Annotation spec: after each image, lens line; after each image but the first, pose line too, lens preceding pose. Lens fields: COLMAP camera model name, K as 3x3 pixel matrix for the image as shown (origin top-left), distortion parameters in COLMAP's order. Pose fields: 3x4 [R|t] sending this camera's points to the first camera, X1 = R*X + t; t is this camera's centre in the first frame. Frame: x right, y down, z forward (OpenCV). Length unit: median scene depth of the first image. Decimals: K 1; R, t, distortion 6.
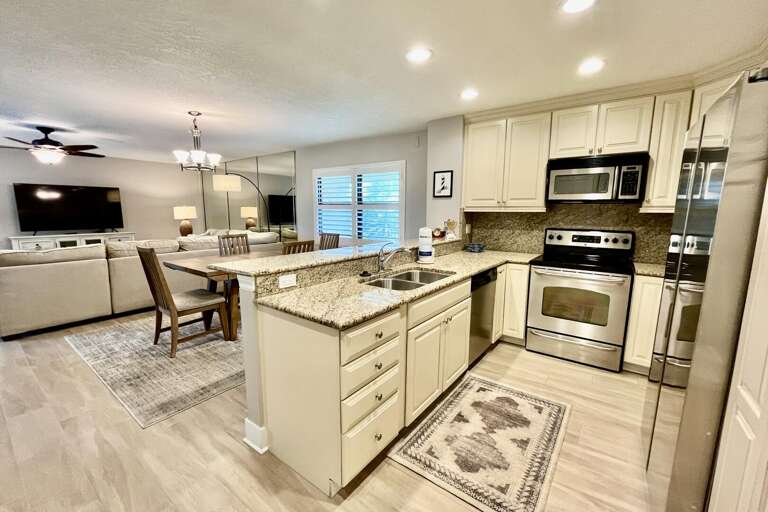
lens RADIAL K [[313.3, 0, 384.0], [0, 313.3, 256.0], [0, 0, 1]] dist [-0.000595, -0.000182]
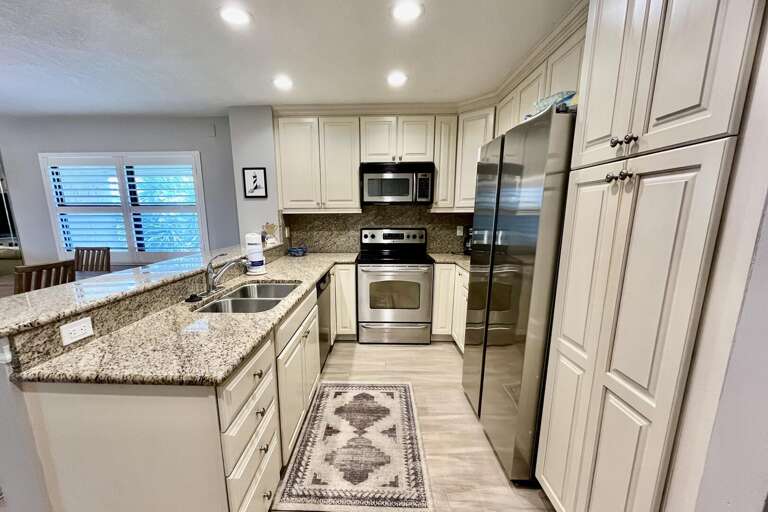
lens RADIAL K [[317.6, 0, 367.9], [0, 317.6, 276.3], [0, 0, 1]] dist [-0.001369, -0.000273]
pose [[0.828744, -0.121277, 0.546329, -0.104687], [0.091359, 0.992459, 0.081726, -0.016614], [-0.552121, -0.017818, 0.833574, 0.104639]]
